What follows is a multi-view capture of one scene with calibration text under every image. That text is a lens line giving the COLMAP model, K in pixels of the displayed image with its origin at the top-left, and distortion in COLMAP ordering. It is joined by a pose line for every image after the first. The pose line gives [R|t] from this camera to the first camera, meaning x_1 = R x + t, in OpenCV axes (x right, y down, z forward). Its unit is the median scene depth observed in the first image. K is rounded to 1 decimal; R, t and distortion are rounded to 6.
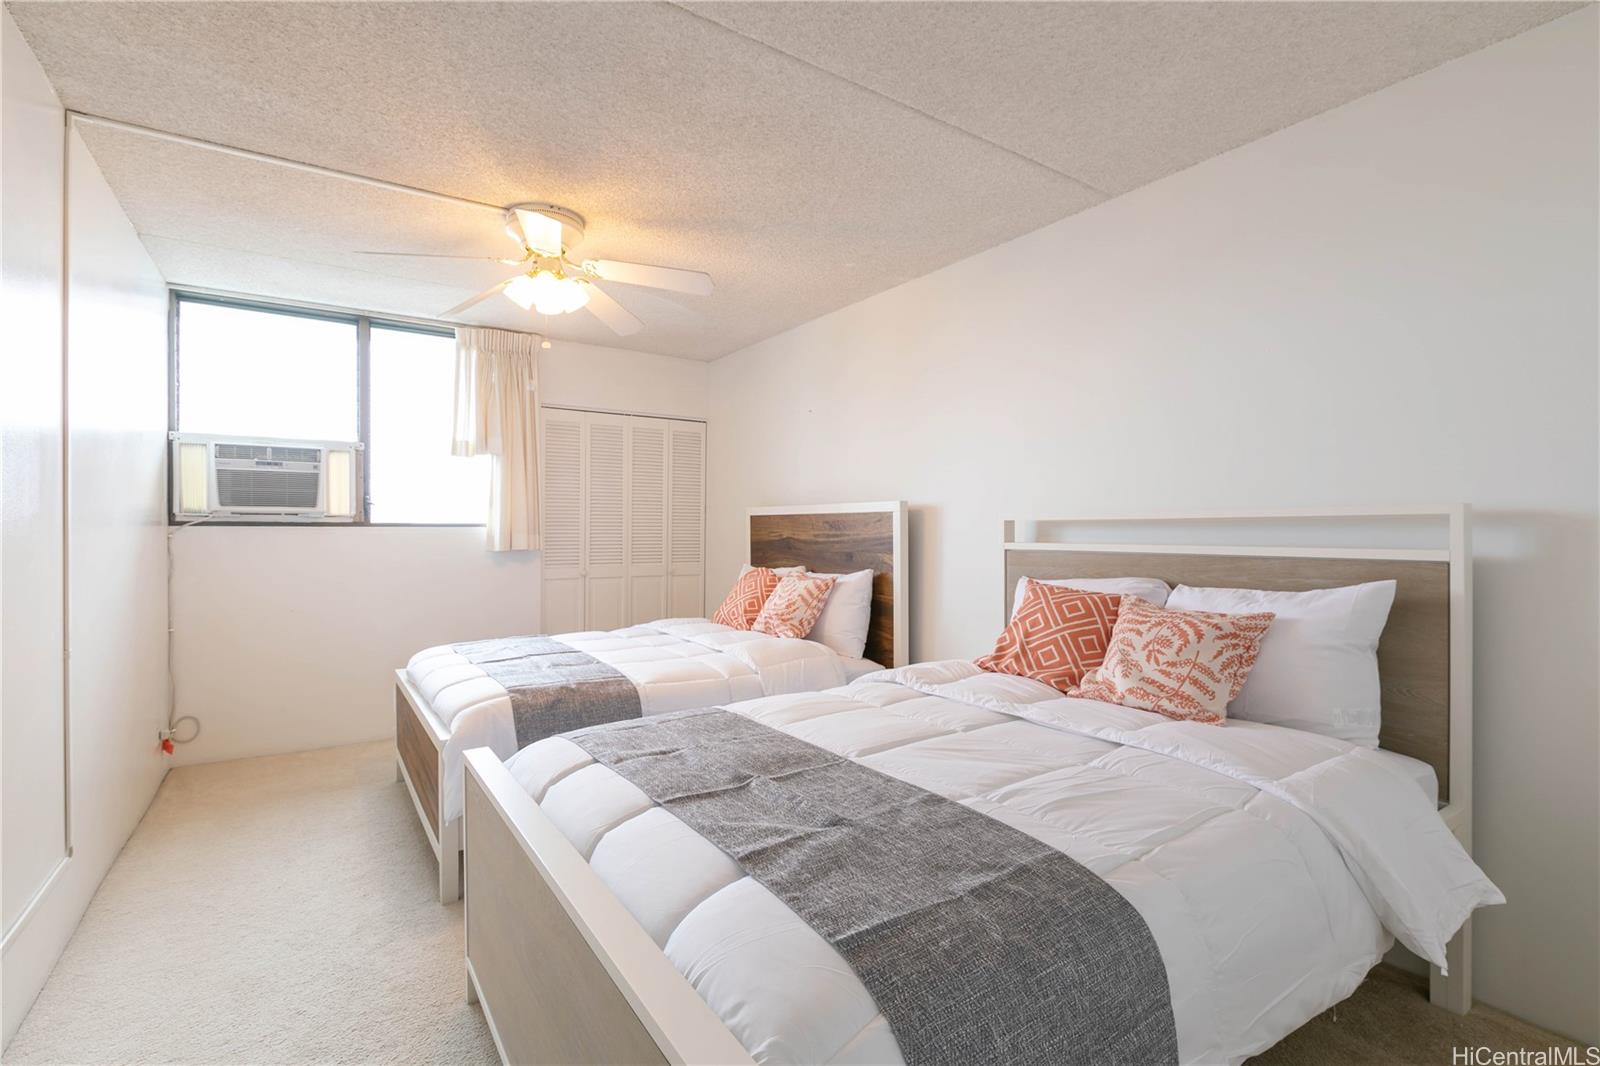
lens RADIAL K [[730.3, 0, 810.4], [0, 730.3, 529.0], [0, 0, 1]] dist [0.005353, -0.001349]
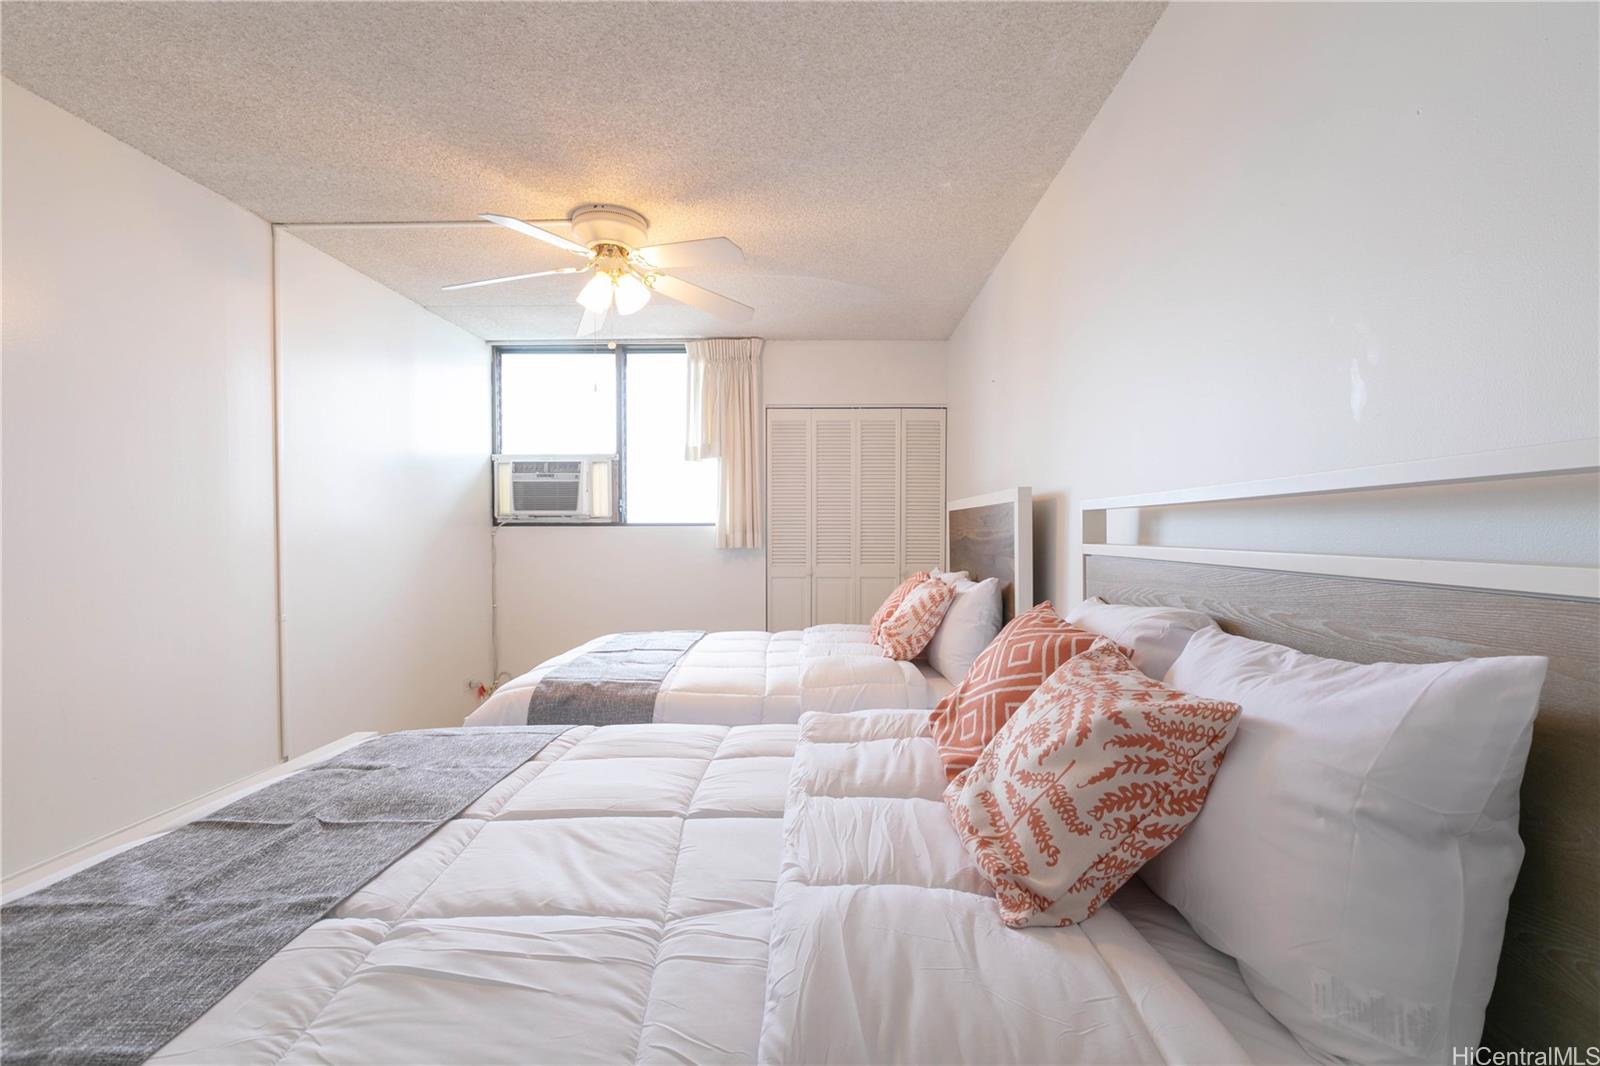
lens RADIAL K [[730.3, 0, 802.7], [0, 730.3, 537.5], [0, 0, 1]] dist [0.005353, -0.001349]
pose [[0.819758, 0.003144, -0.572702, 0.352509], [0.003365, 0.999941, 0.010306, 0.004318], [0.572700, -0.010375, 0.819699, 0.257623]]
